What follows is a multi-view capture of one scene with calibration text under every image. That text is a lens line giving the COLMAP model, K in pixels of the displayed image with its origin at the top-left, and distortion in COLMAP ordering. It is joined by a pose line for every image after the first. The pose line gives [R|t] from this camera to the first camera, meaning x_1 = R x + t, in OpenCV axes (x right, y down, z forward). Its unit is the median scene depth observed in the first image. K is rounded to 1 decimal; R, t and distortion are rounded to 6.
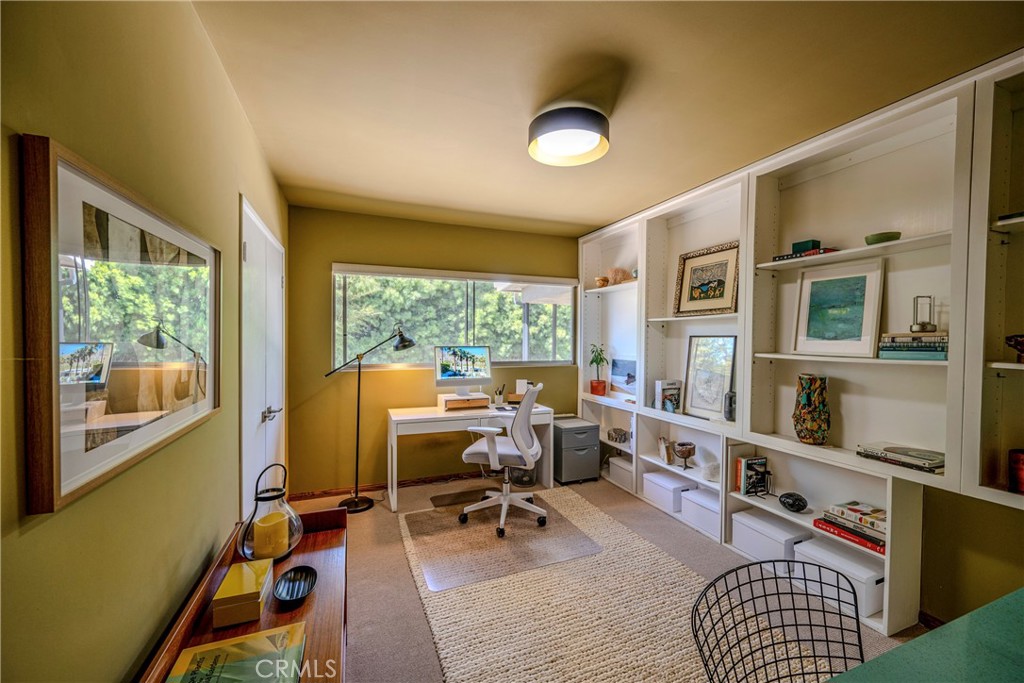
lens RADIAL K [[402.7, 0, 514.7], [0, 402.7, 346.0], [0, 0, 1]] dist [-0.001297, 0.000019]
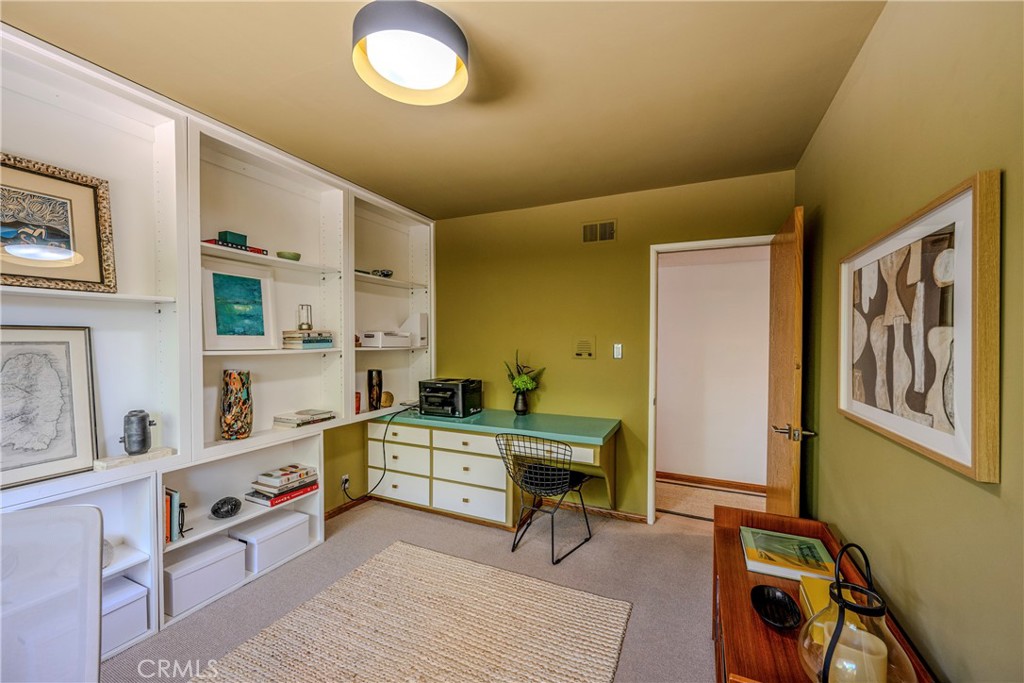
lens RADIAL K [[402.7, 0, 514.7], [0, 402.7, 346.0], [0, 0, 1]] dist [-0.001297, 0.000019]
pose [[-0.687326, -0.020979, 0.726046, -0.471481], [0.006632, 0.999360, 0.035155, -0.018071], [-0.726318, 0.028978, -0.686747, 1.227379]]
